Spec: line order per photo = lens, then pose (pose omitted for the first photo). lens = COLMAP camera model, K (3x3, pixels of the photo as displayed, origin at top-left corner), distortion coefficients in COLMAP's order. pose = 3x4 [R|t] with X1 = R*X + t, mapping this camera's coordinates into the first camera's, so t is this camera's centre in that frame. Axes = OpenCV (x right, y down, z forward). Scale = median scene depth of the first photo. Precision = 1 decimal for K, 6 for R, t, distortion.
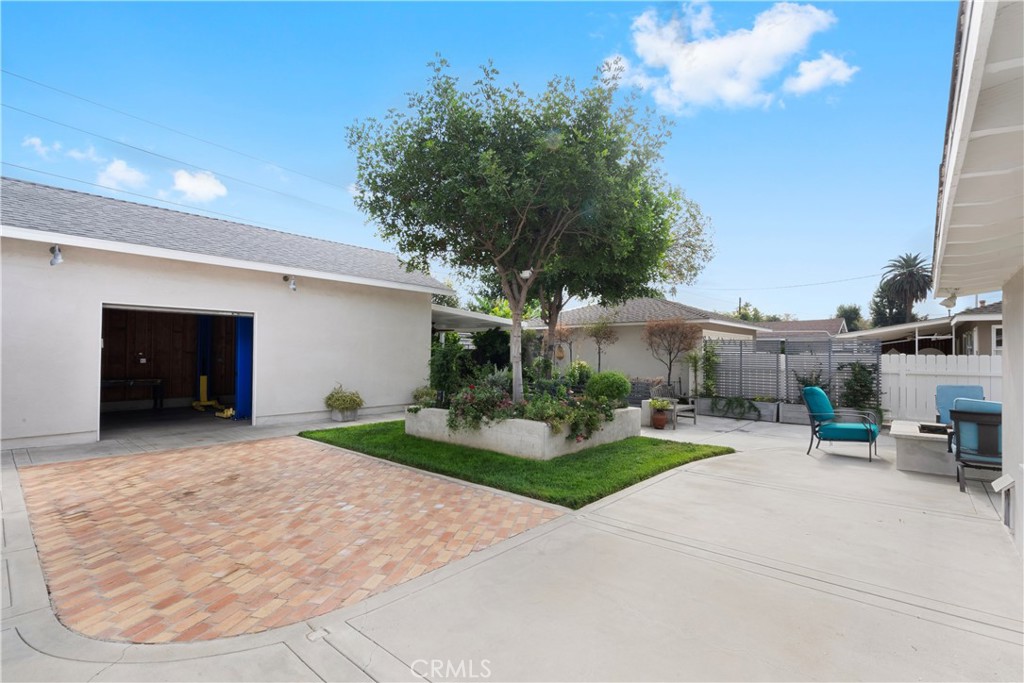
lens RADIAL K [[466.0, 0, 511.5], [0, 466.0, 346.3], [0, 0, 1]] dist [-0.003761, 0.000341]
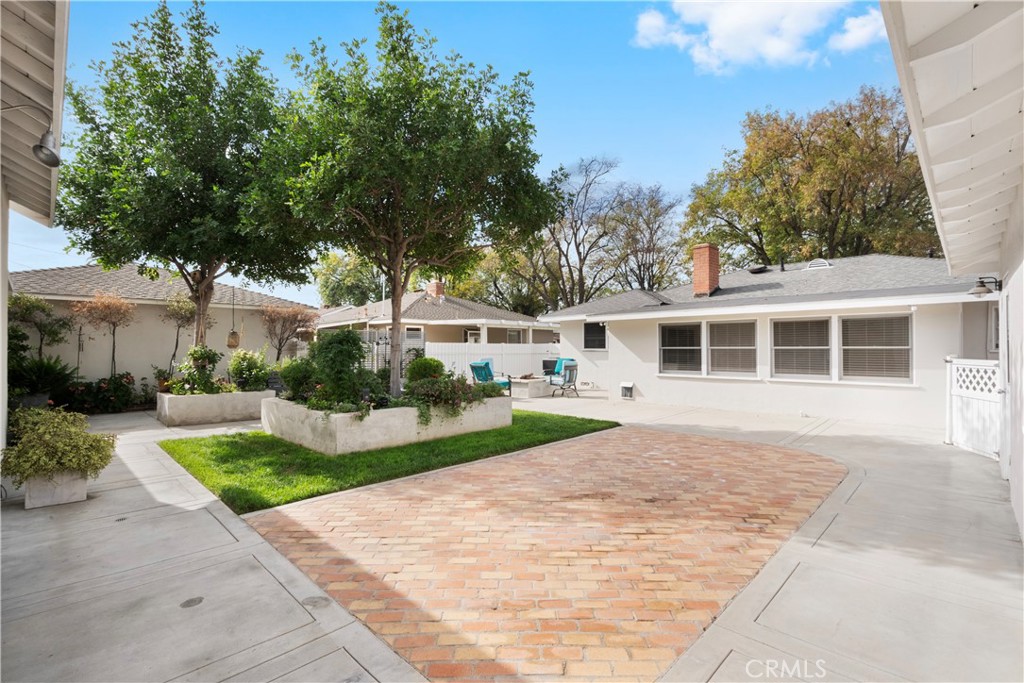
lens RADIAL K [[466.0, 0, 511.5], [0, 466.0, 346.3], [0, 0, 1]] dist [-0.003761, 0.000341]
pose [[0.060880, -0.006451, 0.998124, -1.771302], [-0.020273, 0.999765, 0.007698, 0.024609], [-0.997939, -0.020703, 0.060735, 1.353169]]
